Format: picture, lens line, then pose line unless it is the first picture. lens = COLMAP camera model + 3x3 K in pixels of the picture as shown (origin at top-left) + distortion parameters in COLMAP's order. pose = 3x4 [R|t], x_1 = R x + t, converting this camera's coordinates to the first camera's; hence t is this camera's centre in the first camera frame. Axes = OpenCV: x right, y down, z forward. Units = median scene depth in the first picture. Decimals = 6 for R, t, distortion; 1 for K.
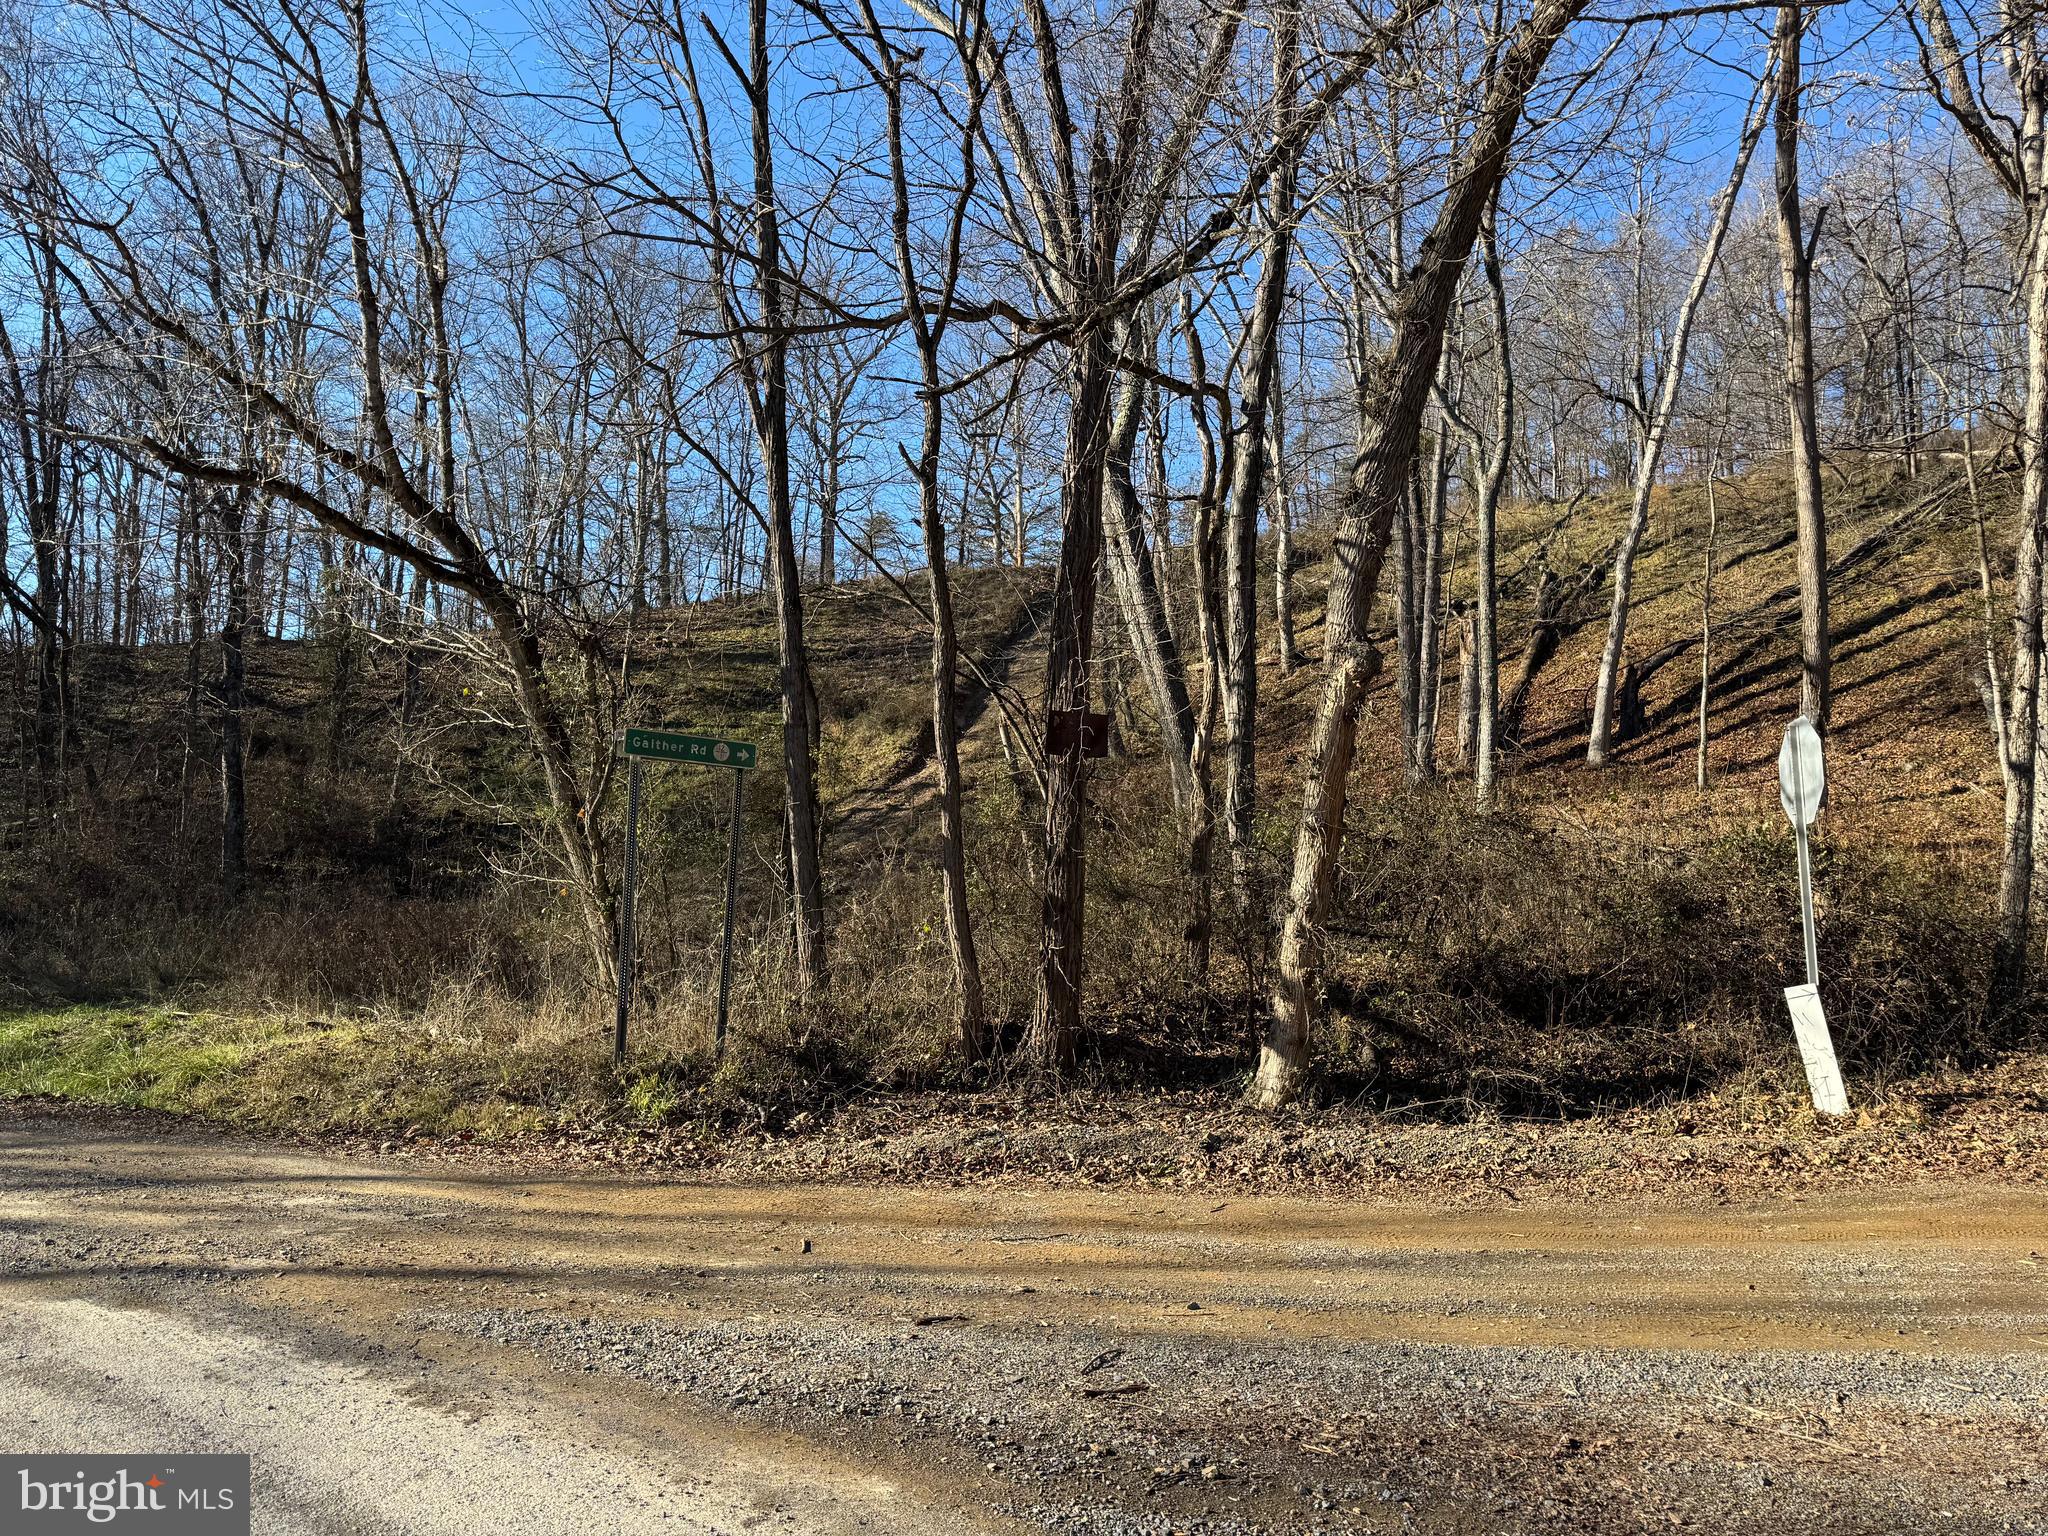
lens RADIAL K [[1408.5, 0, 1013.1], [0, 1408.5, 764.2], [0, 0, 1]] dist [0.063899, -0.091369]
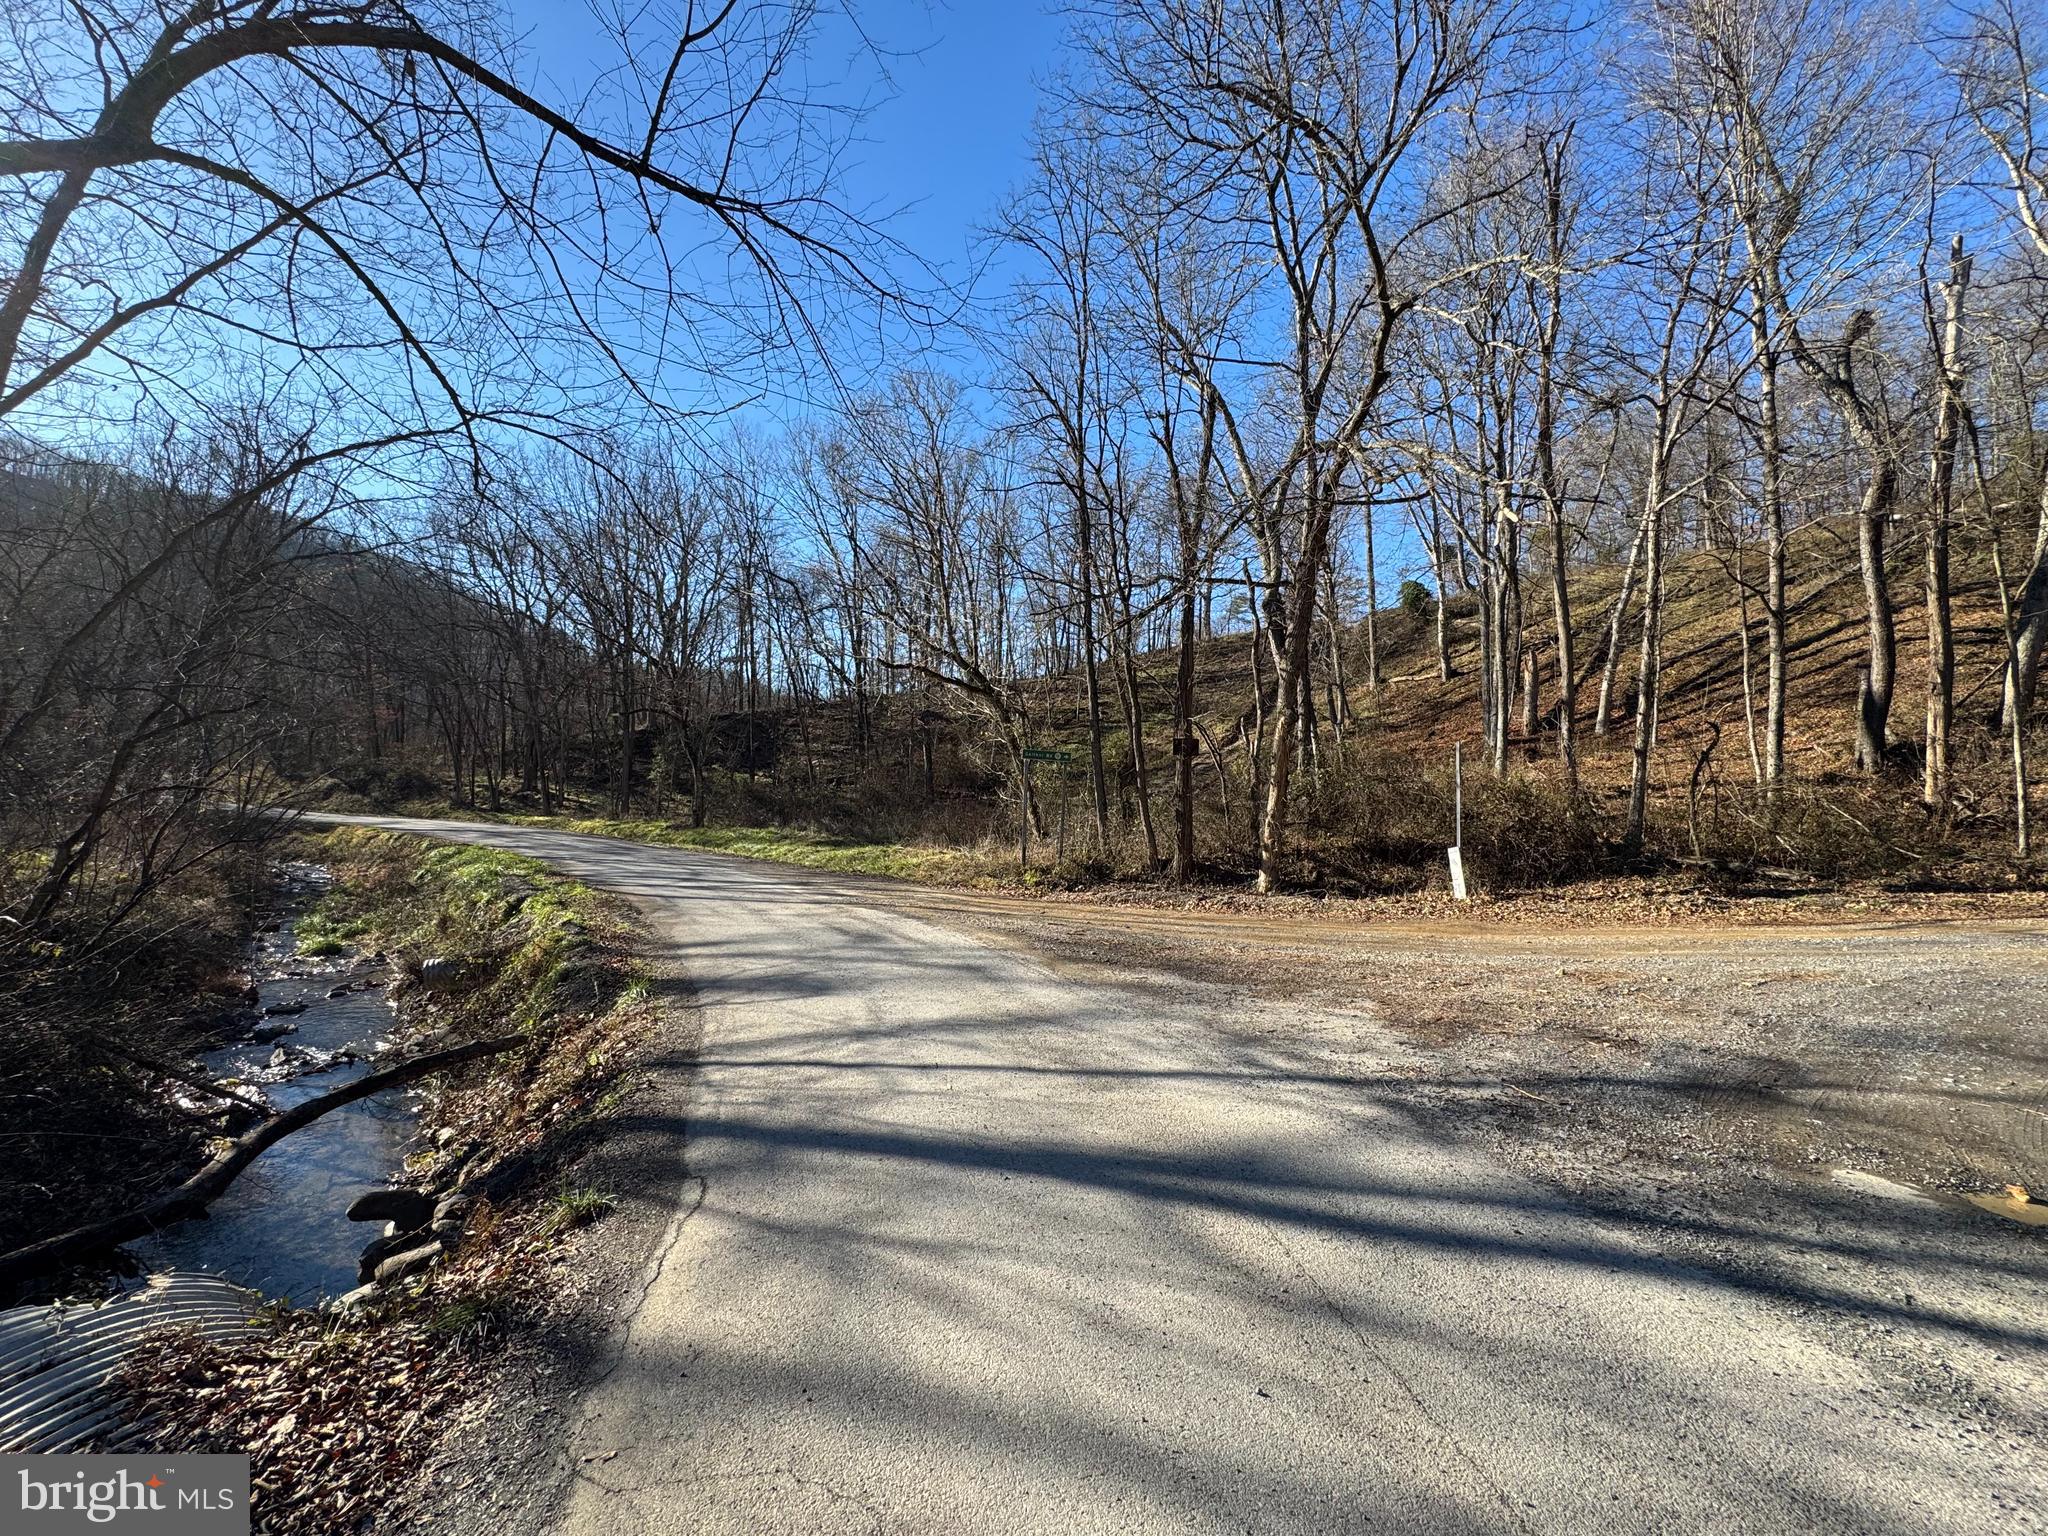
lens RADIAL K [[802.0, 0, 1022.7], [0, 802.0, 765.3], [0, 0, 1]] dist [-0.005985, 0.000514]
pose [[0.919042, -0.013433, -0.393931, 0.337884], [0.031513, 0.998724, 0.039466, -0.054669], [0.392898, -0.048685, 0.918292, -0.455044]]
